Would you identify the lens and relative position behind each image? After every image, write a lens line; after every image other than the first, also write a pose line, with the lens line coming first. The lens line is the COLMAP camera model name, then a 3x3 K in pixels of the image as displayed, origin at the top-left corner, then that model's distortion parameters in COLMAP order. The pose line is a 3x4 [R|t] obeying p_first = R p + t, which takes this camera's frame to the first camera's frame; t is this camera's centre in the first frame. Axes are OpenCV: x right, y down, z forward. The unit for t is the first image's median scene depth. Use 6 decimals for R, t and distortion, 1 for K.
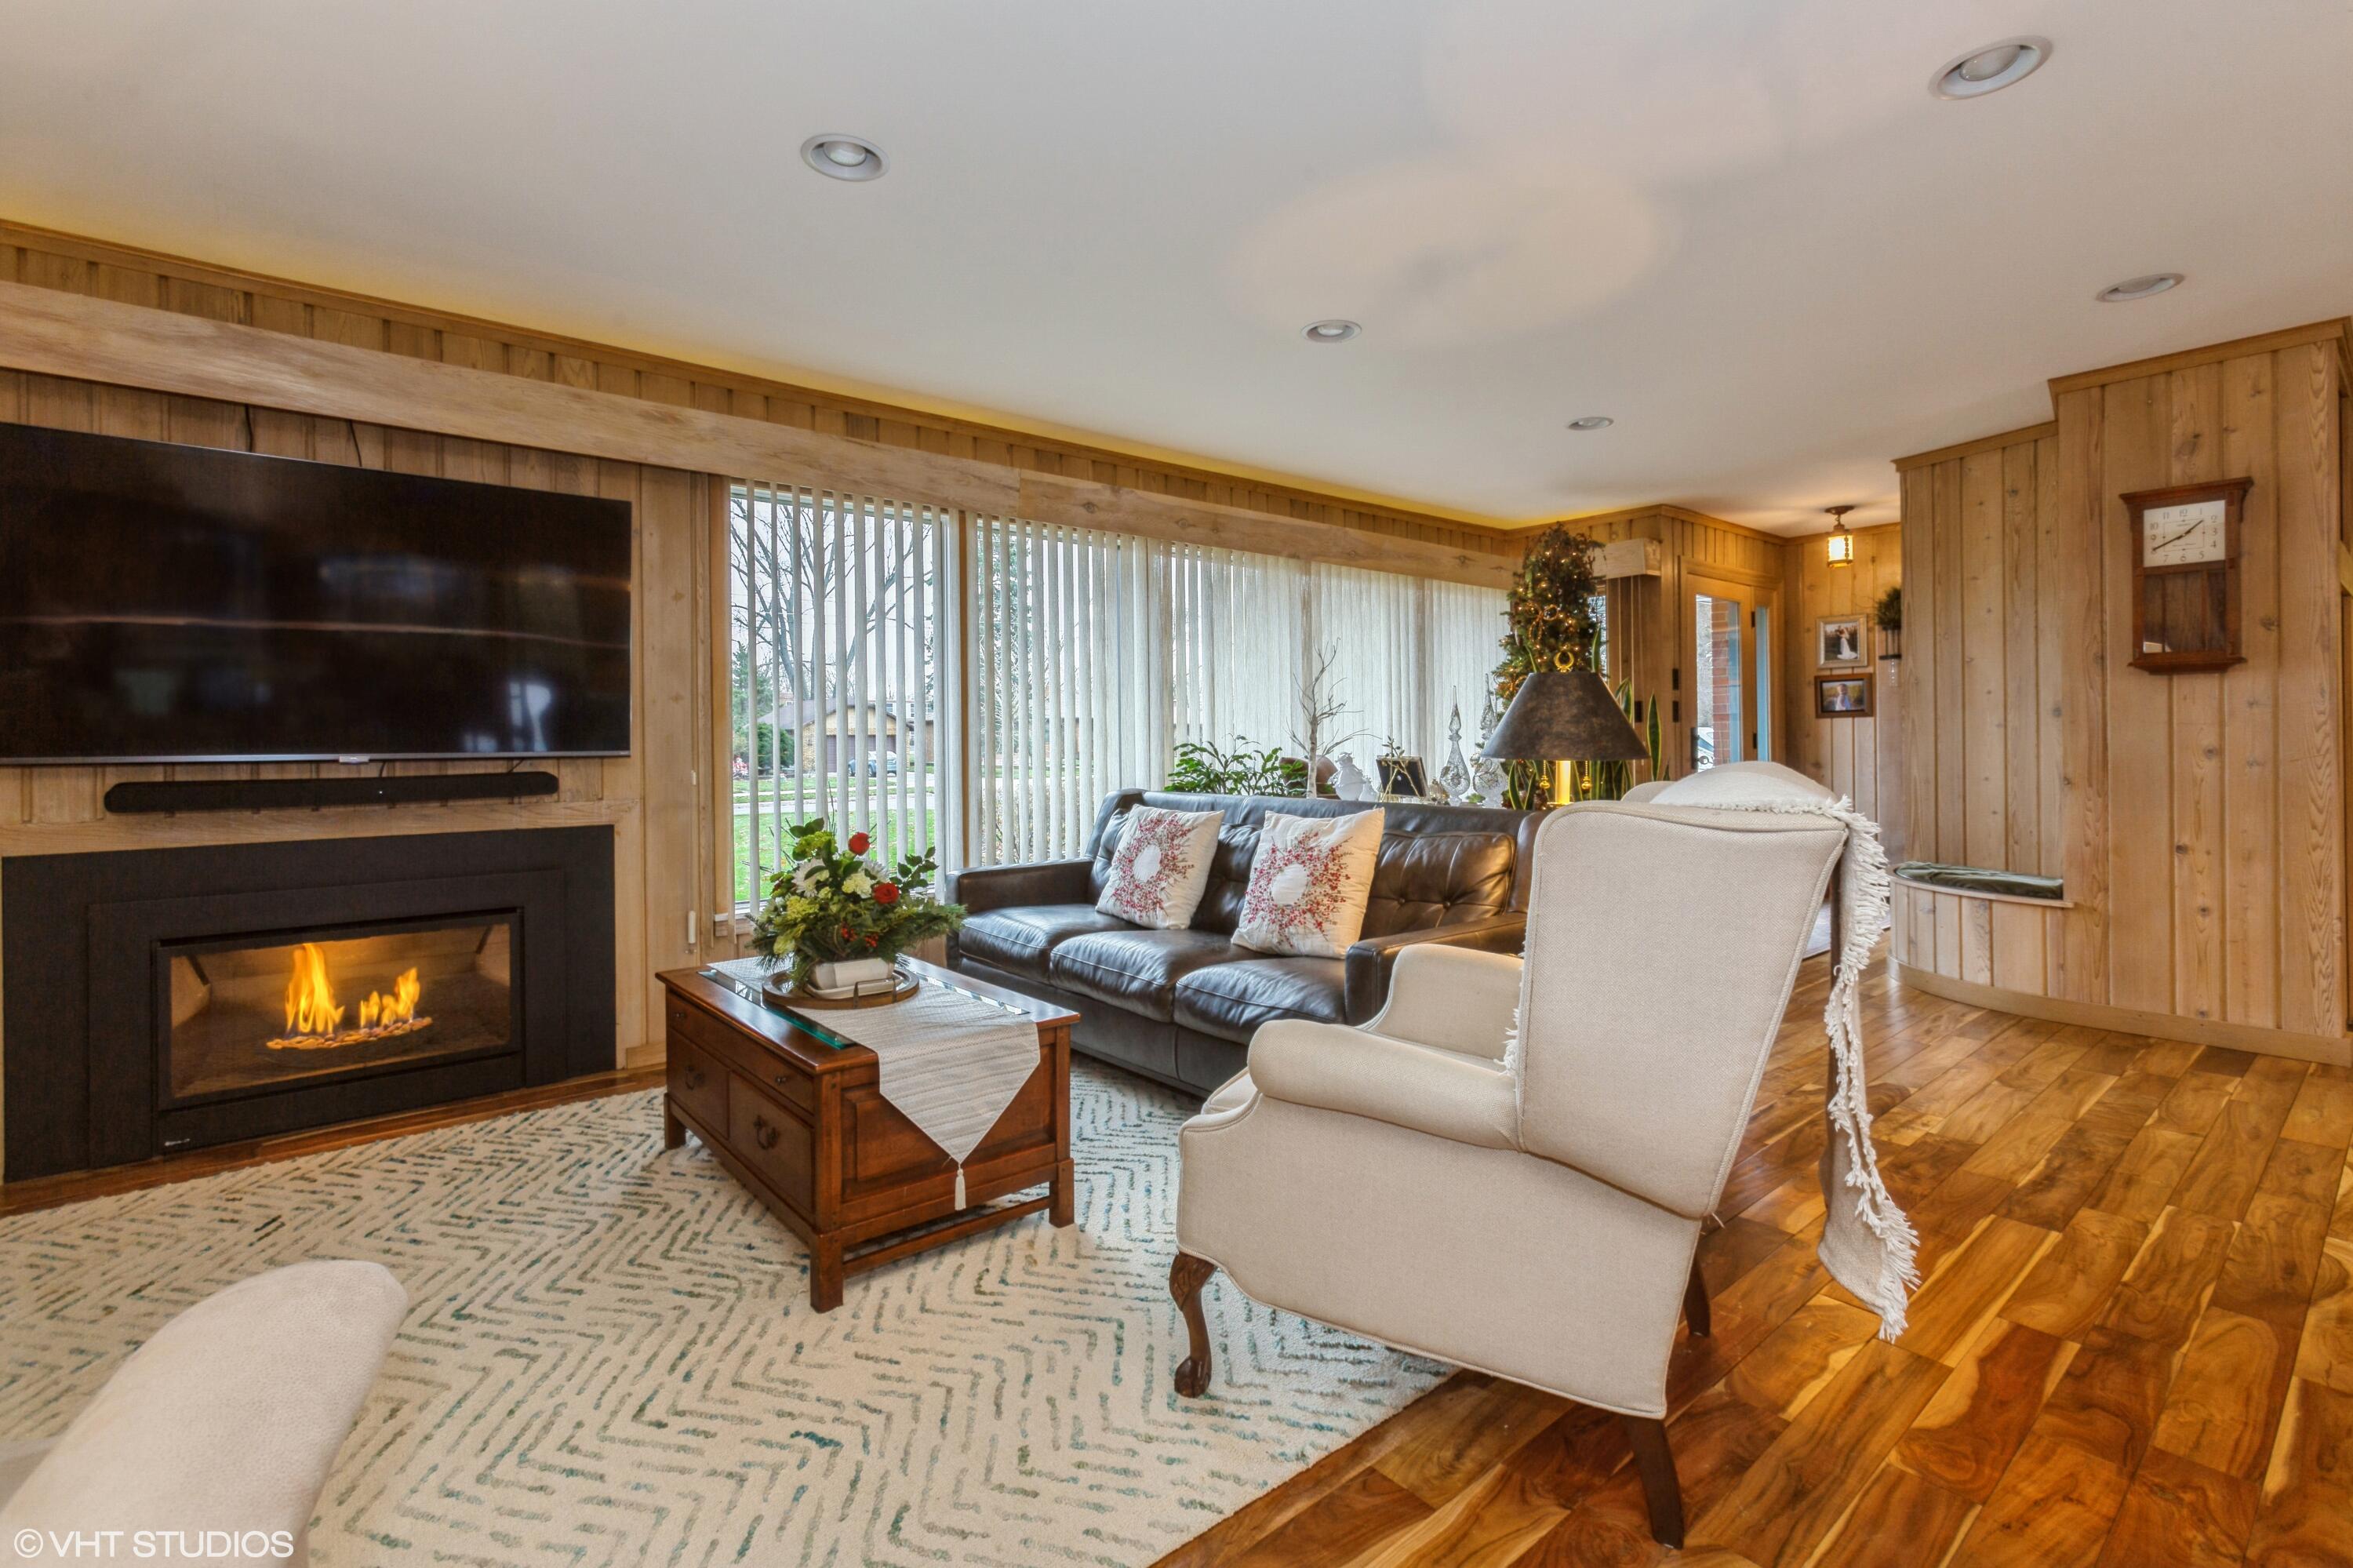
lens RADIAL K [[1060.7, 0, 1175.9], [0, 1060.7, 734.0], [0, 0, 1]] dist [-0.007473, 0.005888]
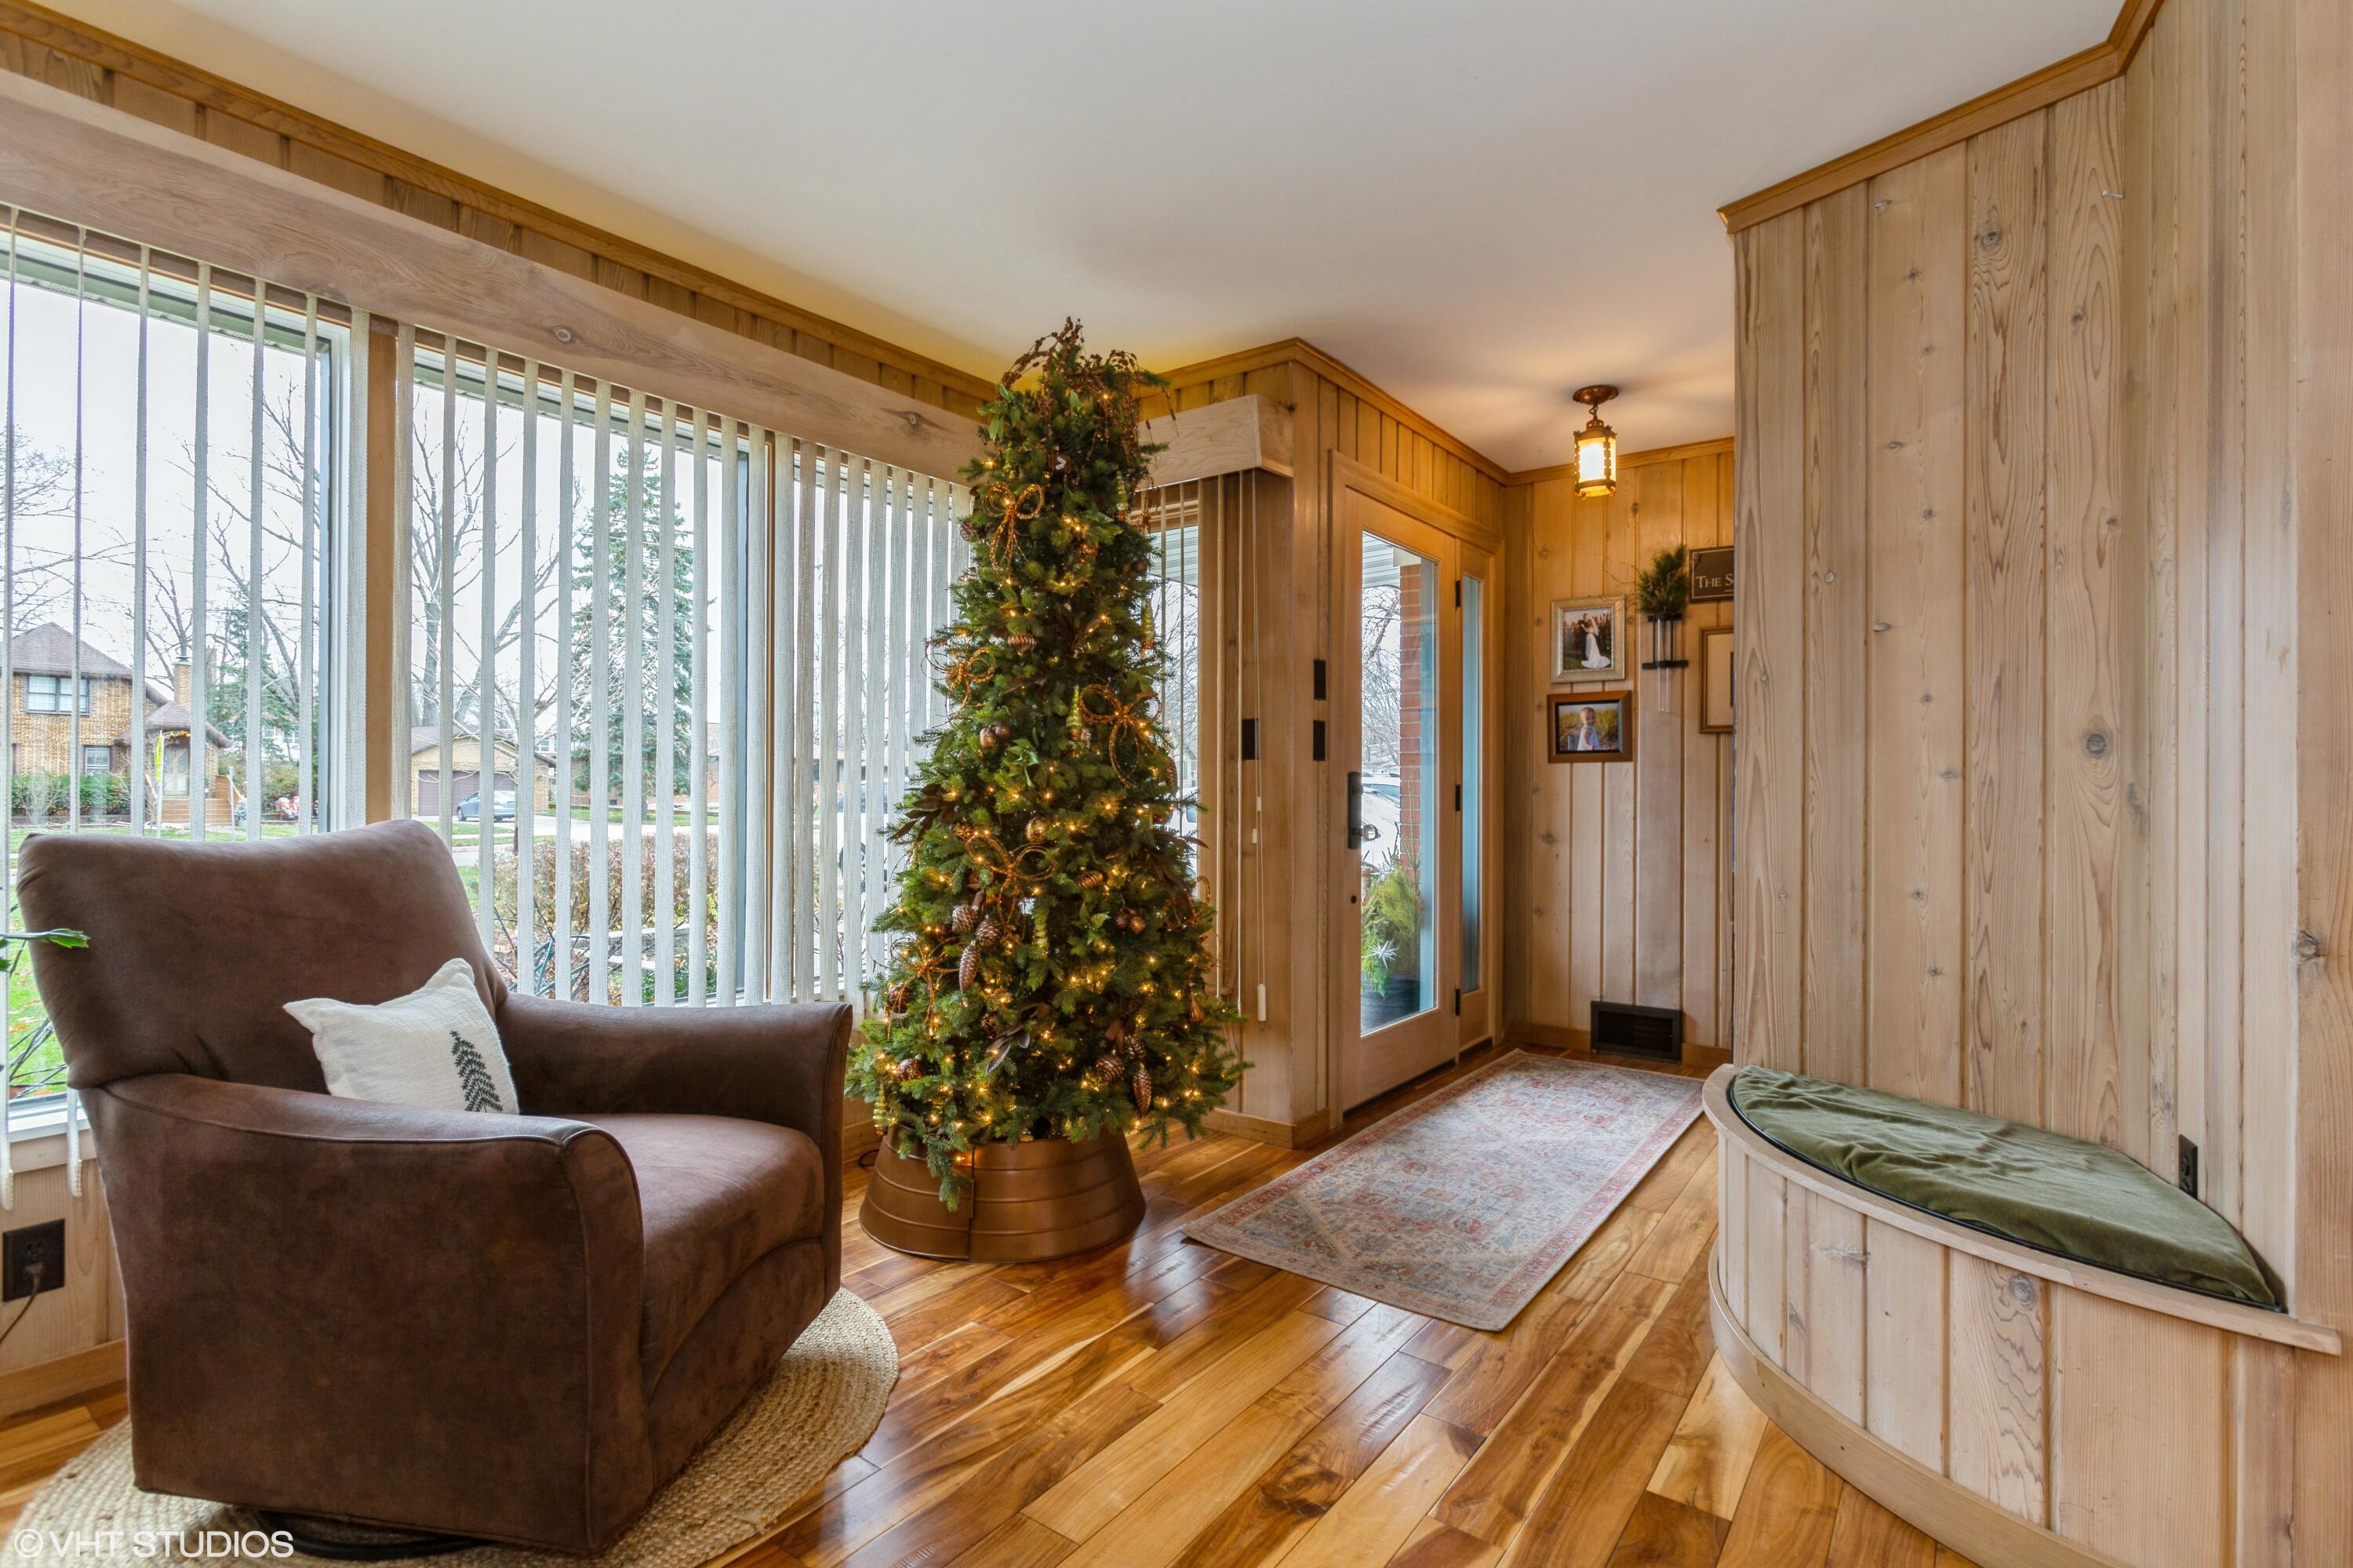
lens RADIAL K [[1077.2, 0, 1193.0], [0, 1077.2, 785.1], [0, 0, 1]] dist [-0.009128, 0.002896]
pose [[0.969765, 0.011935, 0.243747, 0.277393], [-0.013005, 0.999912, 0.002777, -0.000818], [-0.243692, -0.005863, 0.969835, 0.489630]]
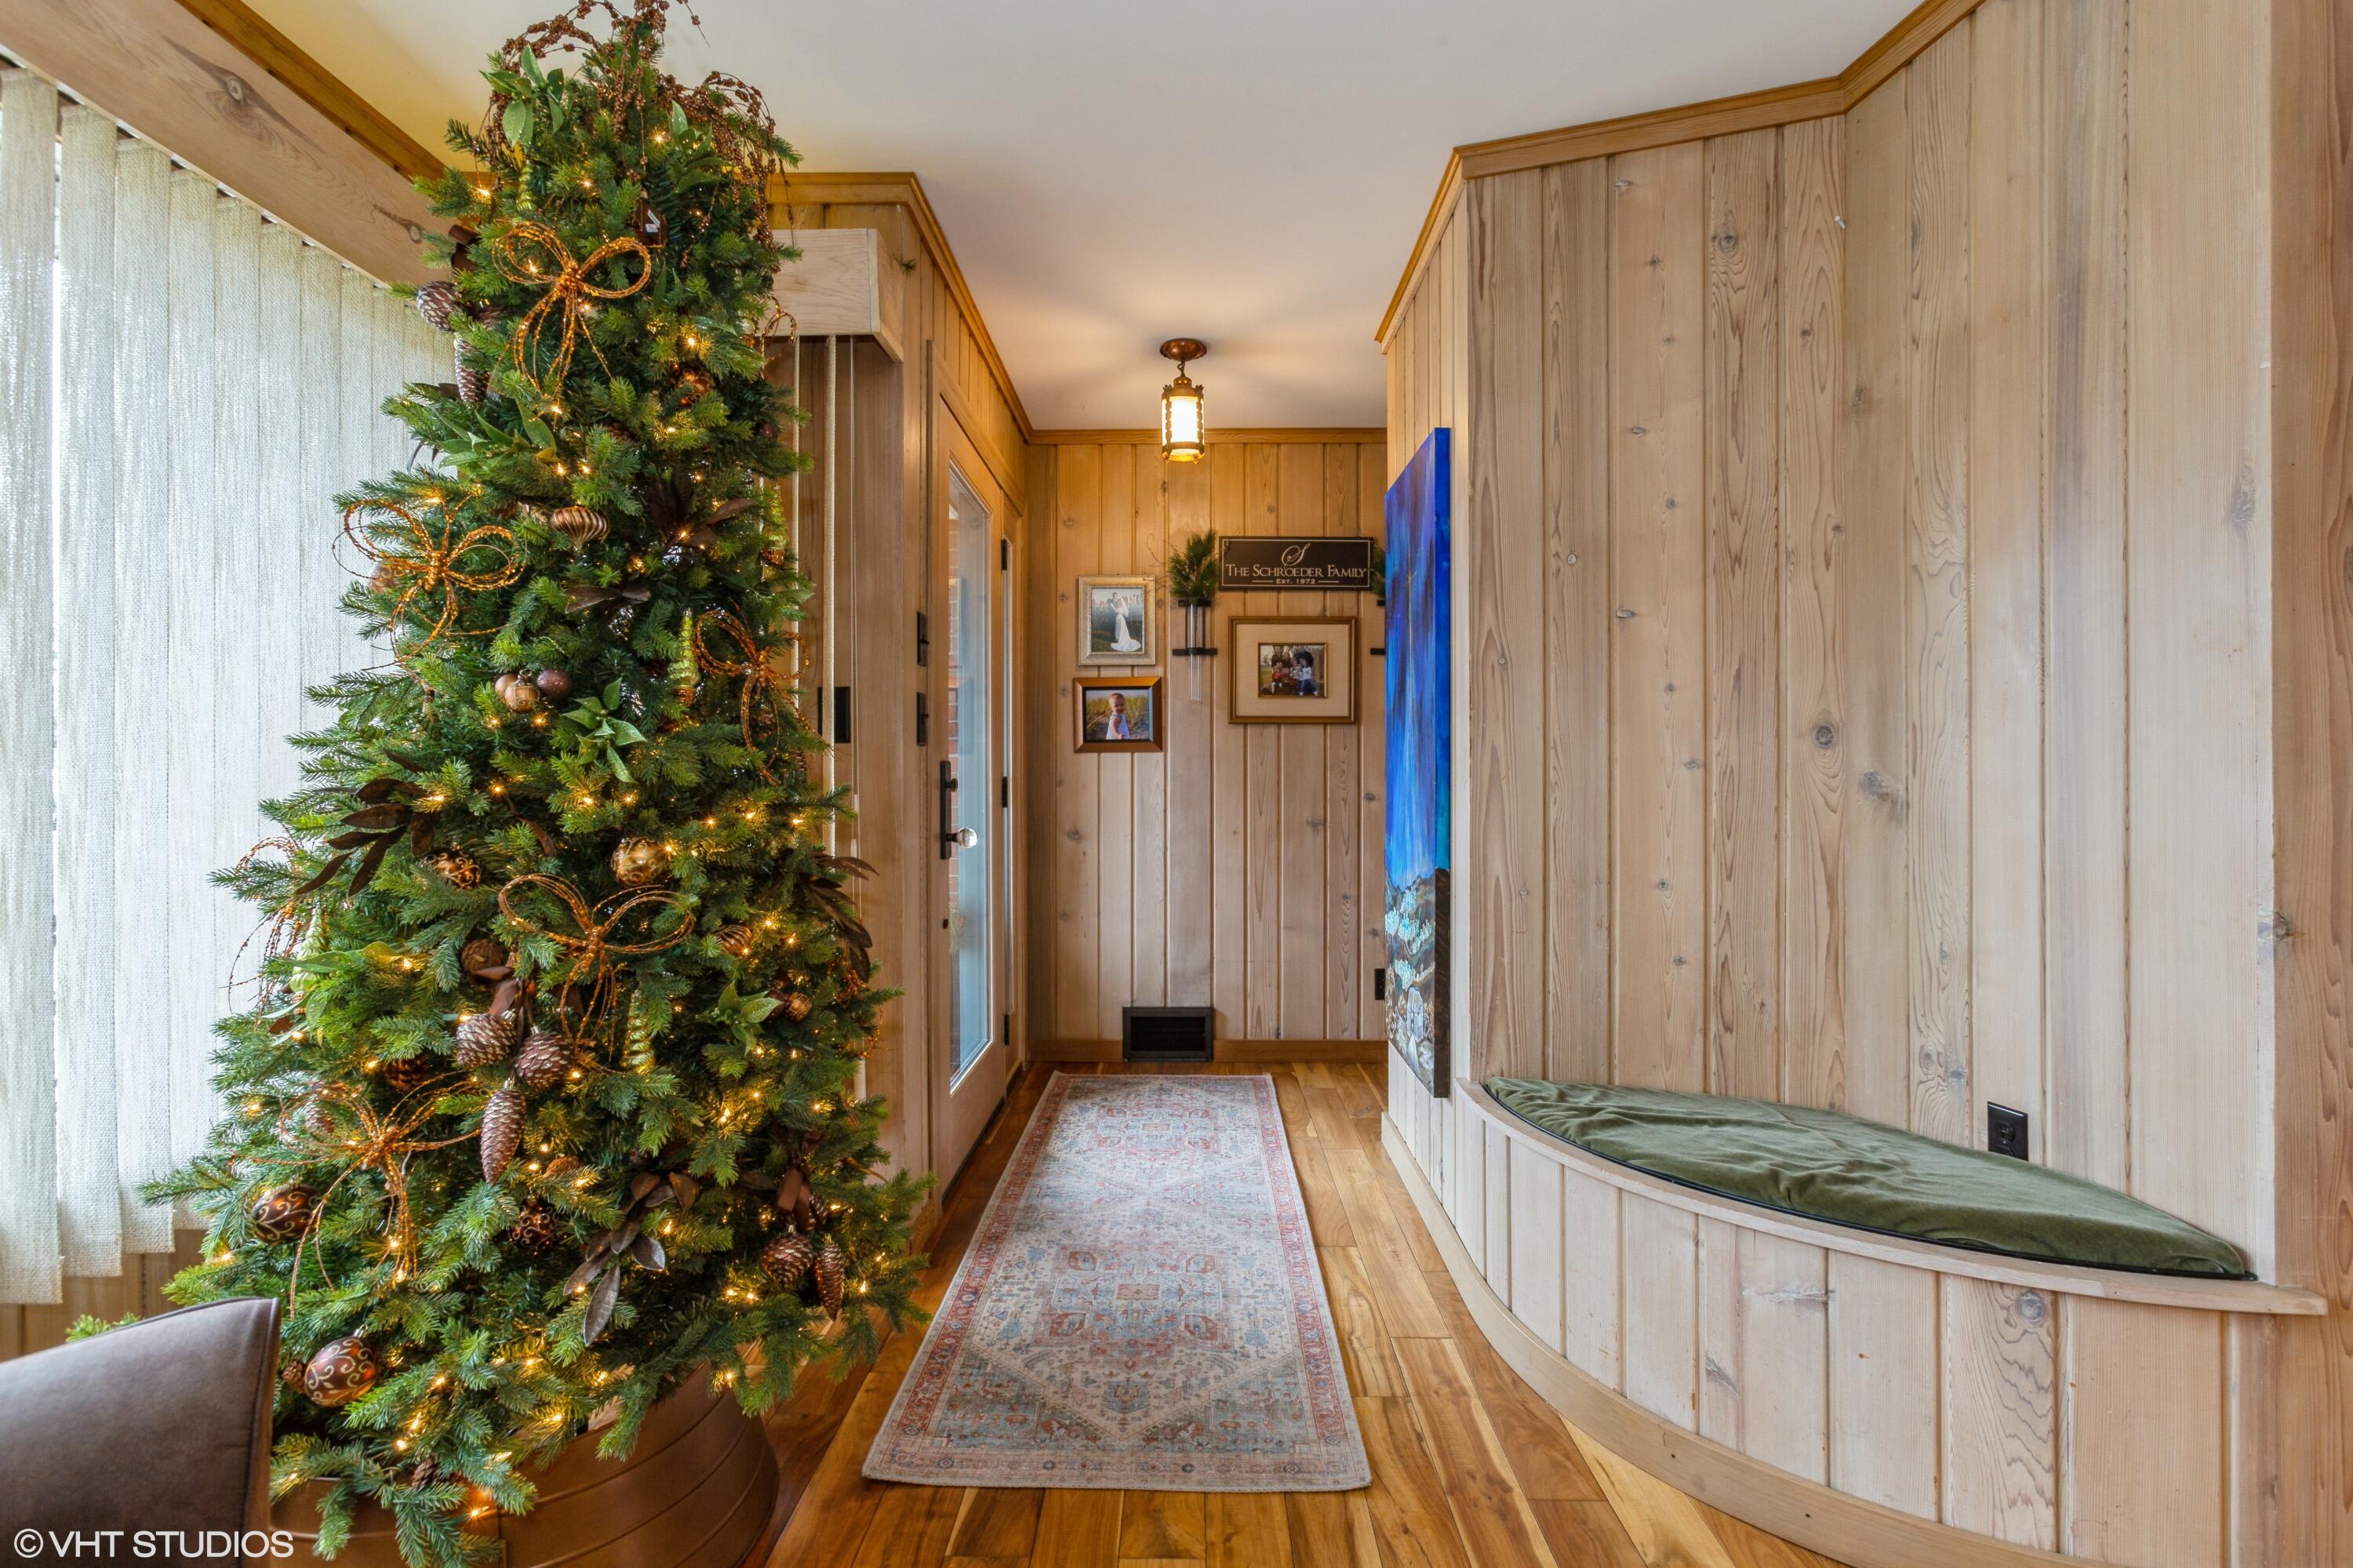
lens RADIAL K [[1060.7, 0, 1147.6], [0, 1060.7, 775.3], [0, 0, 1]] dist [-0.007473, 0.005888]
pose [[0.658904, 0.009453, 0.752167, 0.224131], [-0.008228, 0.999952, -0.005359, 0.000380], [-0.752182, -0.002658, 0.658950, 0.667181]]
